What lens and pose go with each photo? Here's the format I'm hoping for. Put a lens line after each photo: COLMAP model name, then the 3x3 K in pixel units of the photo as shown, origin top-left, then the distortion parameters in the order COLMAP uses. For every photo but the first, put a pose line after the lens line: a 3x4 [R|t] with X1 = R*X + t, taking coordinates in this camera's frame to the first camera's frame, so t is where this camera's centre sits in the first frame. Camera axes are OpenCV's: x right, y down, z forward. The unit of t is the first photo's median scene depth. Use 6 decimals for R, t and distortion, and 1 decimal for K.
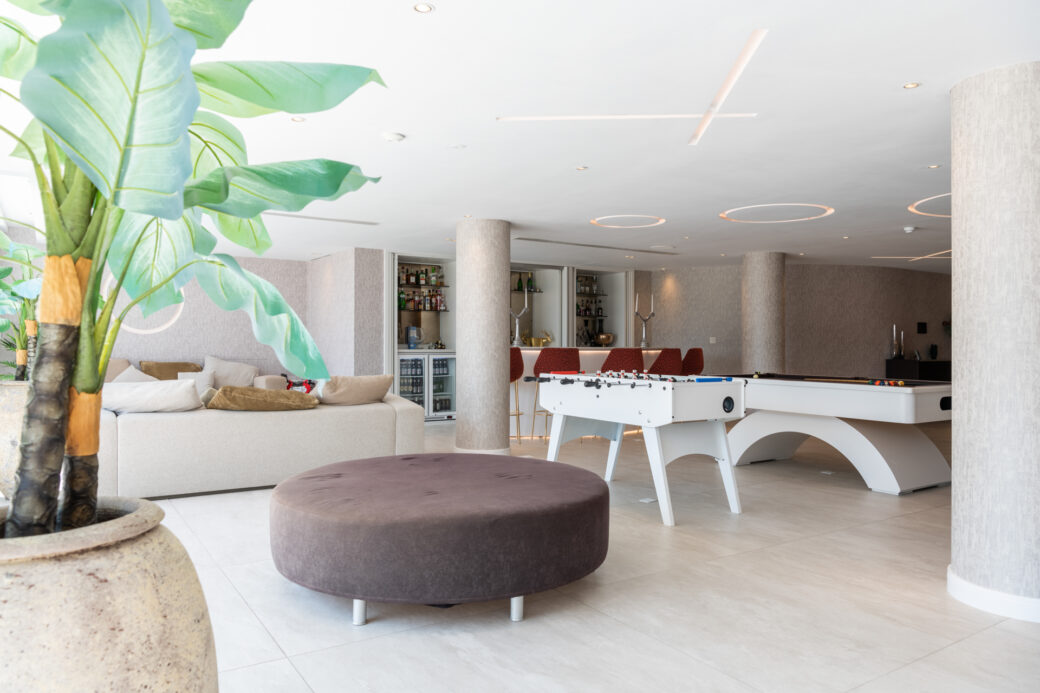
lens RADIAL K [[780.2, 0, 521.0], [0, 780.2, 343.3], [0, 0, 1]] dist [0.002461, 0.000128]
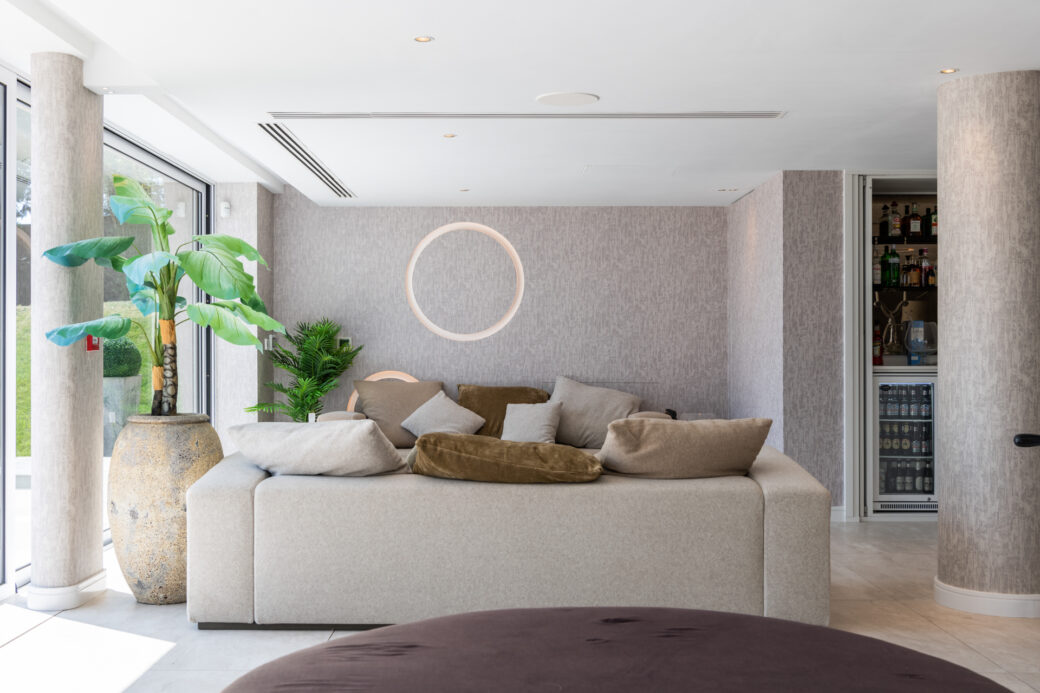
lens RADIAL K [[1219.0, 0, 519.8], [0, 1219.0, 351.1], [0, 0, 1]] dist [0.024699, 0.000000]
pose [[0.820657, -0.006644, -0.571382, 0.109476], [0.004494, 0.999977, -0.005174, 0.001322], [0.571403, 0.001678, 0.820668, 0.230337]]
